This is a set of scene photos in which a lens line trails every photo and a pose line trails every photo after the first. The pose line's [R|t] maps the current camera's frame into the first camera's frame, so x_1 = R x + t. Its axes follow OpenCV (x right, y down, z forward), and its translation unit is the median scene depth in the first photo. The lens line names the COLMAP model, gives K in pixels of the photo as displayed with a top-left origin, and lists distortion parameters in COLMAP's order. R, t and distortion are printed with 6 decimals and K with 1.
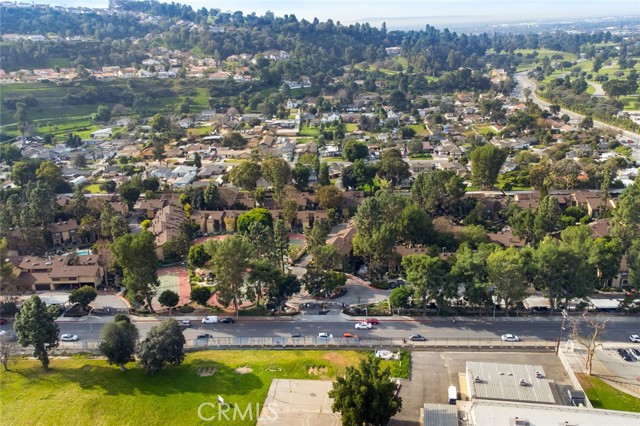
lens RADIAL K [[592.0, 0, 320.0], [0, 592.0, 213.0], [0, 0, 1]] dist [0.046095, 0.005872]
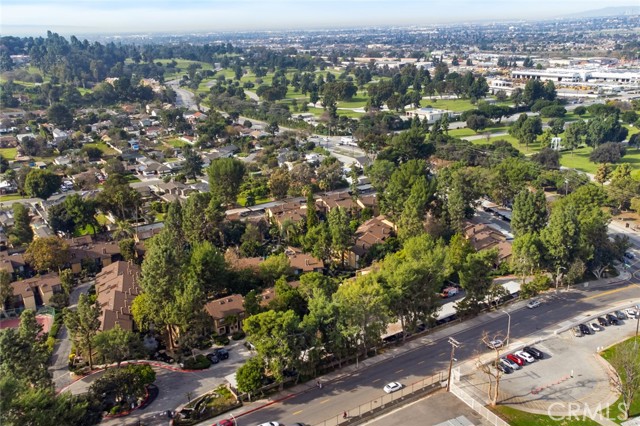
lens RADIAL K [[592.0, 0, 320.0], [0, 592.0, 213.0], [0, 0, 1]] dist [0.046095, 0.005872]
pose [[0.816370, -0.155846, 0.556105, -0.061925], [0.167273, 0.985435, 0.030605, -0.023188], [-0.552775, 0.068036, 0.830548, 0.125906]]
